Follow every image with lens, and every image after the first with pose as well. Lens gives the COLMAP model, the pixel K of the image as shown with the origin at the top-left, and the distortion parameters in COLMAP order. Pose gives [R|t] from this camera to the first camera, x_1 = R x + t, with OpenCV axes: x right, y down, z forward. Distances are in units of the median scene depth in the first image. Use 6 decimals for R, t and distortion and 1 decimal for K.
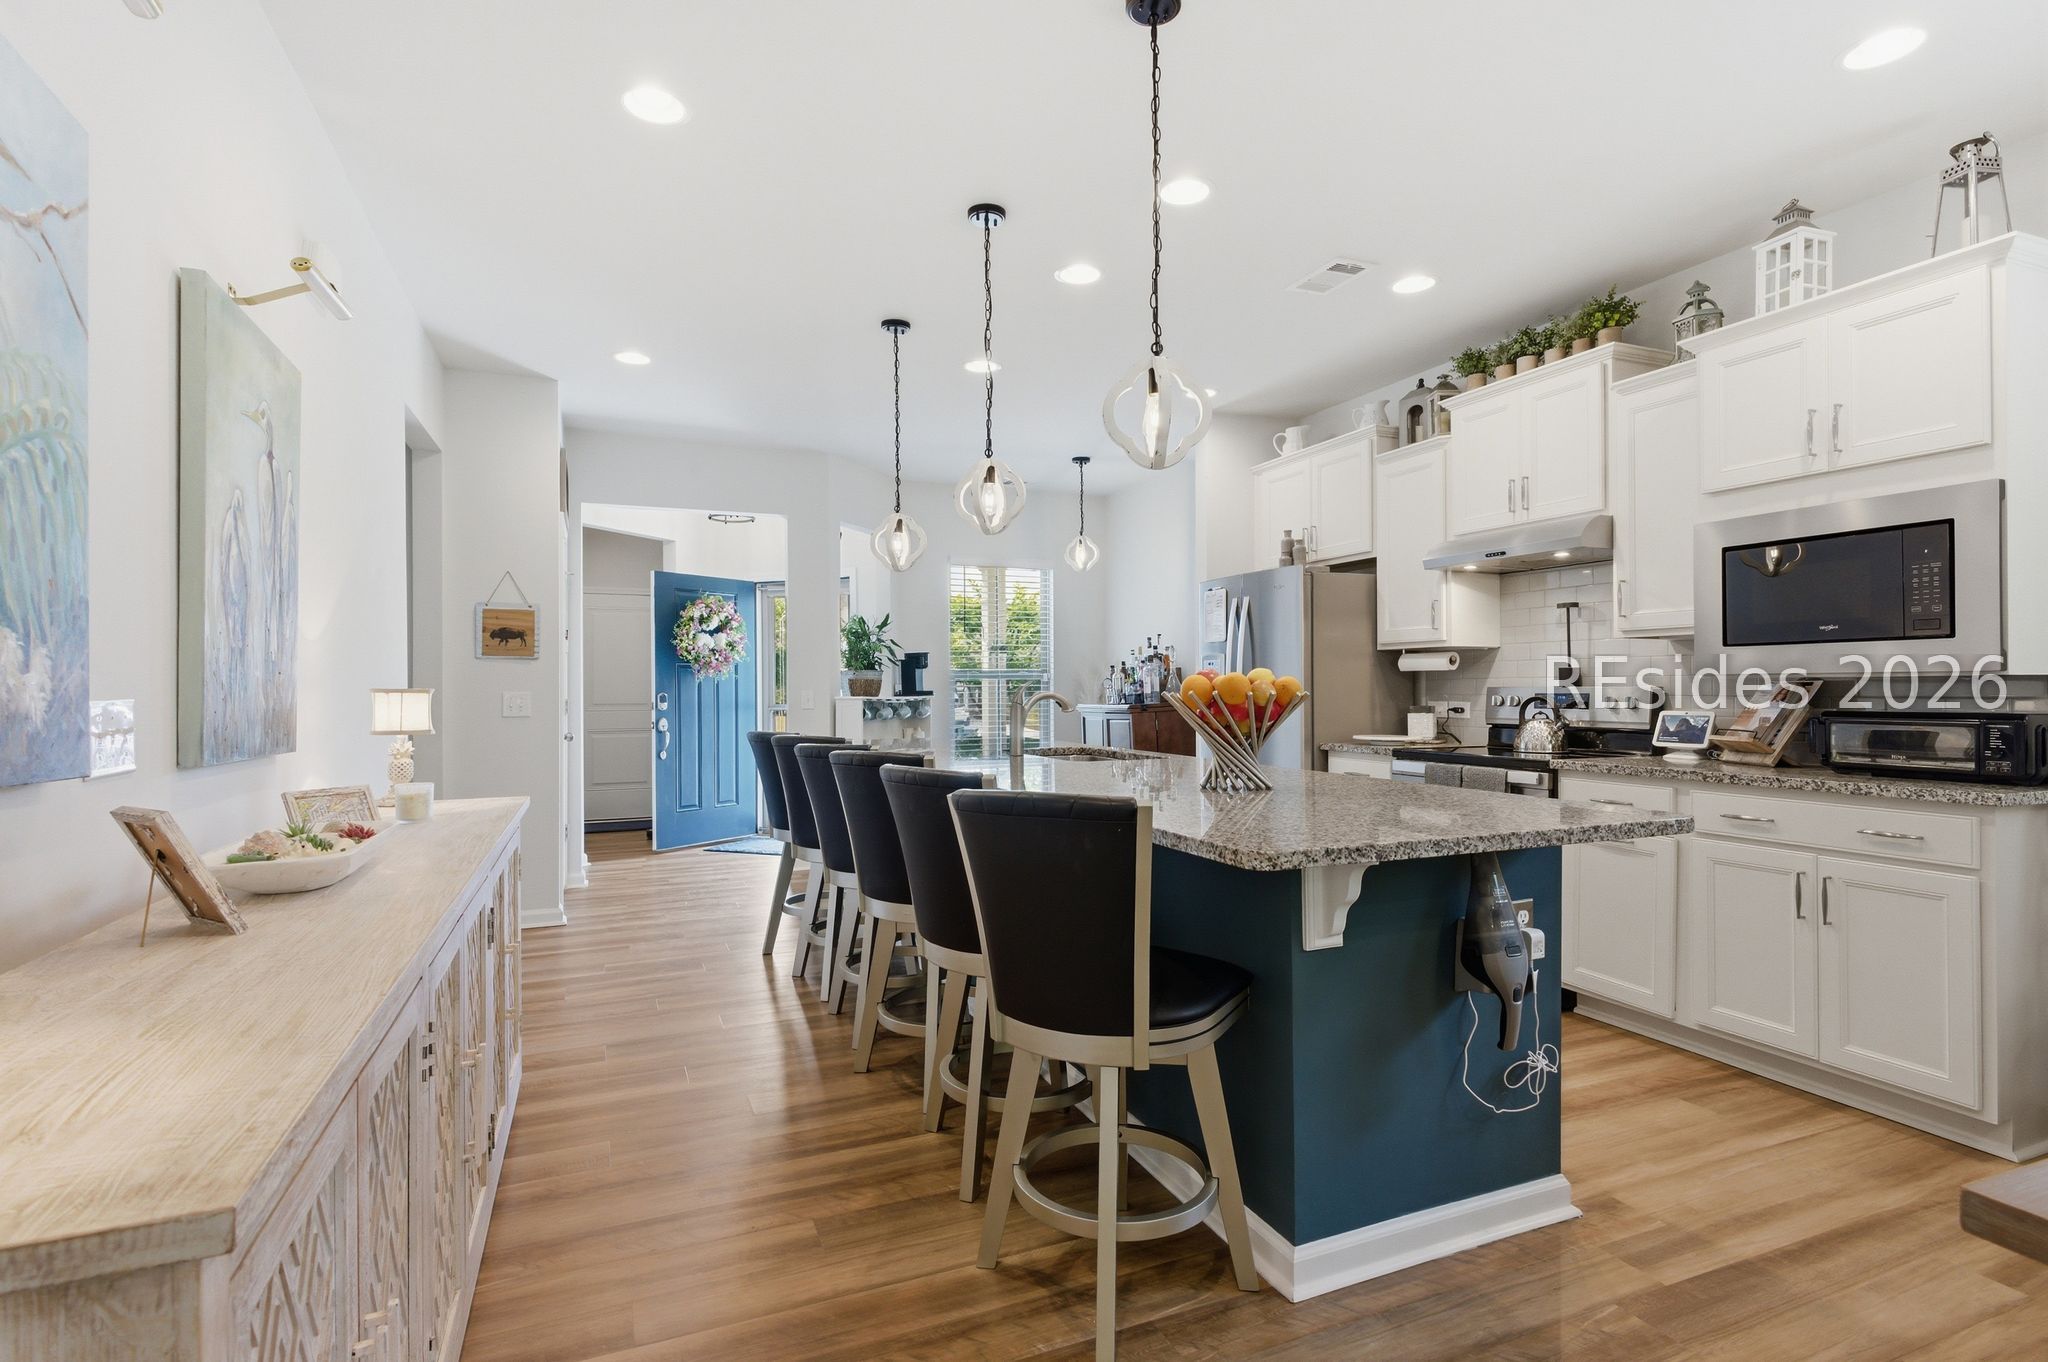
lens RADIAL K [[995.5, 0, 1028.6], [0, 995.5, 677.2], [0, 0, 1]] dist [-0.003533, -0.000742]
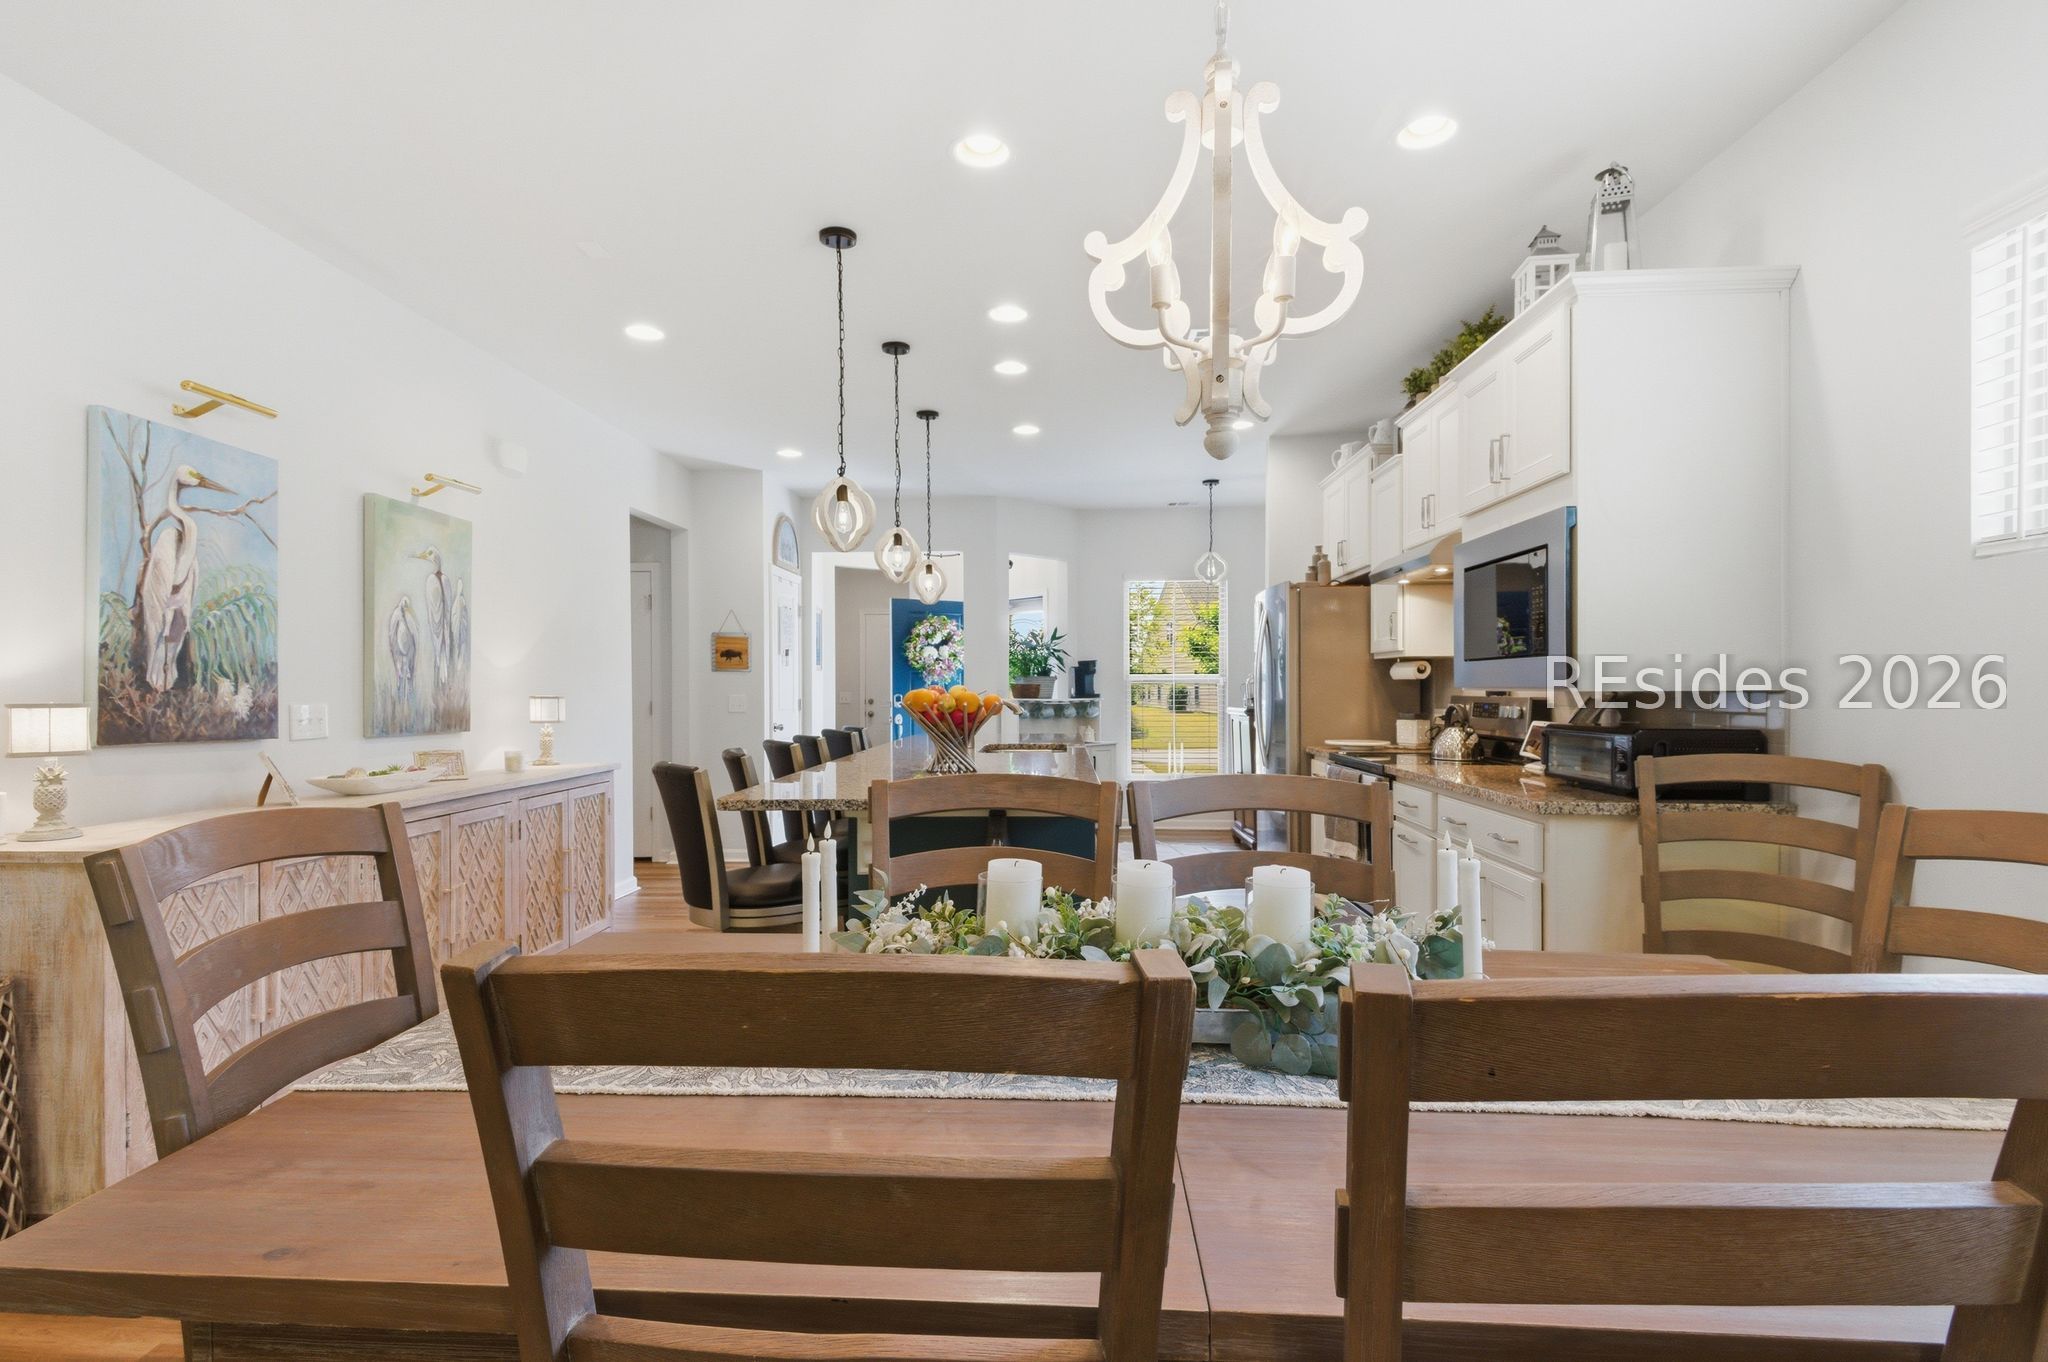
lens RADIAL K [[995.5, 0, 1024.7], [0, 995.5, 691.1], [0, 0, 1]] dist [-0.003533, -0.000742]
pose [[0.902134, 0.003159, -0.431443, 0.467906], [0.004018, 0.999868, 0.015723, -0.011443], [0.431436, -0.015918, 0.902003, -0.100213]]
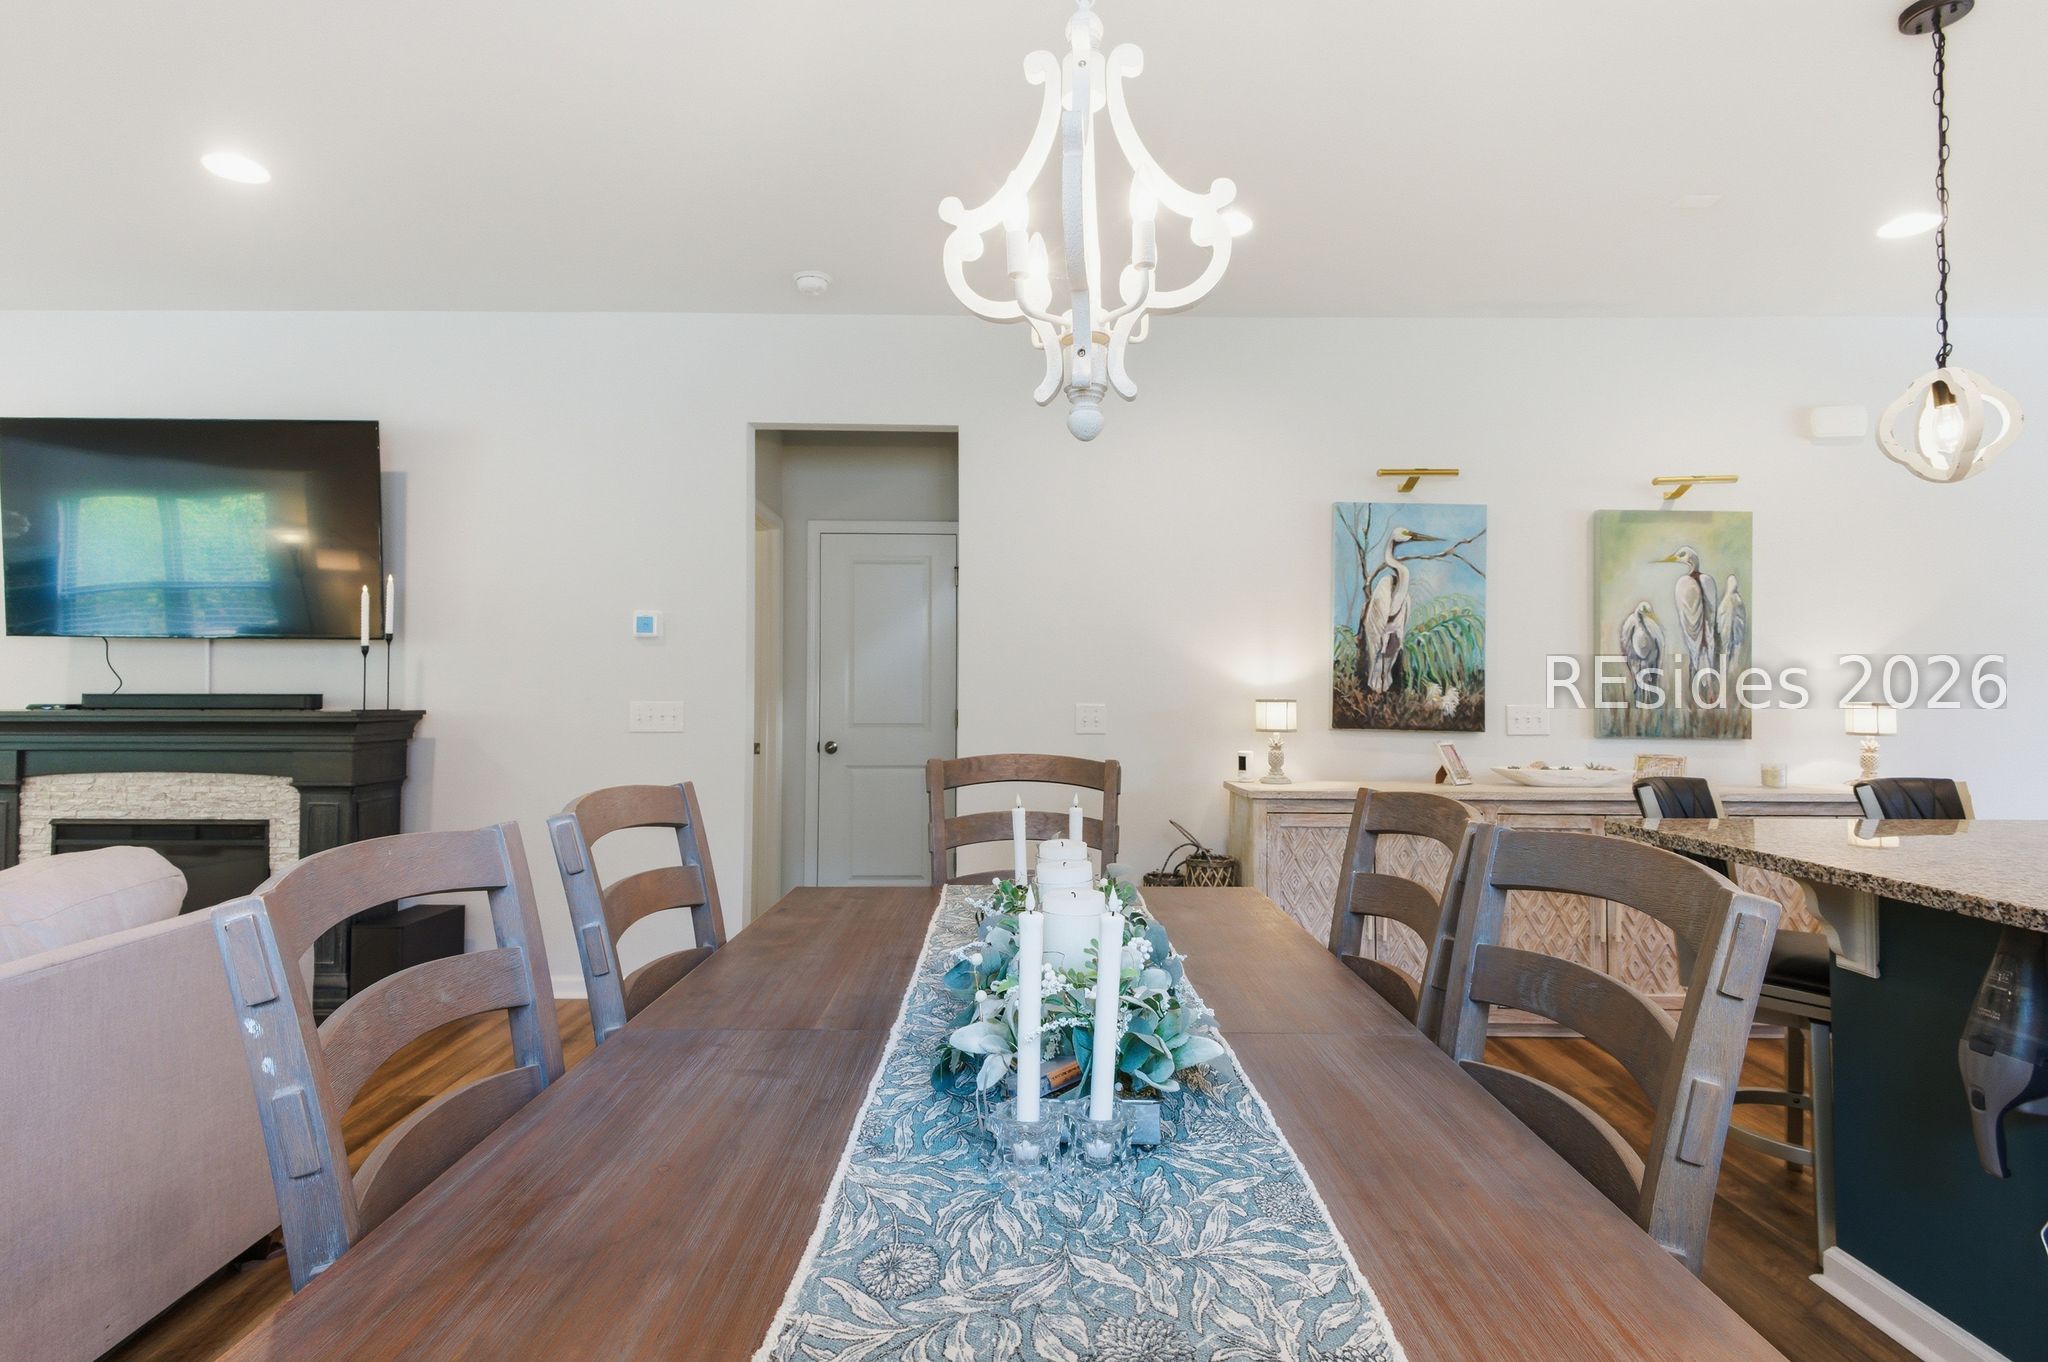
lens RADIAL K [[995.5, 0, 1009.4], [0, 995.5, 670.5], [0, 0, 1]] dist [-0.003533, -0.000742]
pose [[-0.399929, -0.018913, -0.916351, 0.631668], [0.008670, 0.999664, -0.024416, -0.005157], [0.916505, -0.017709, -0.399630, 0.252020]]
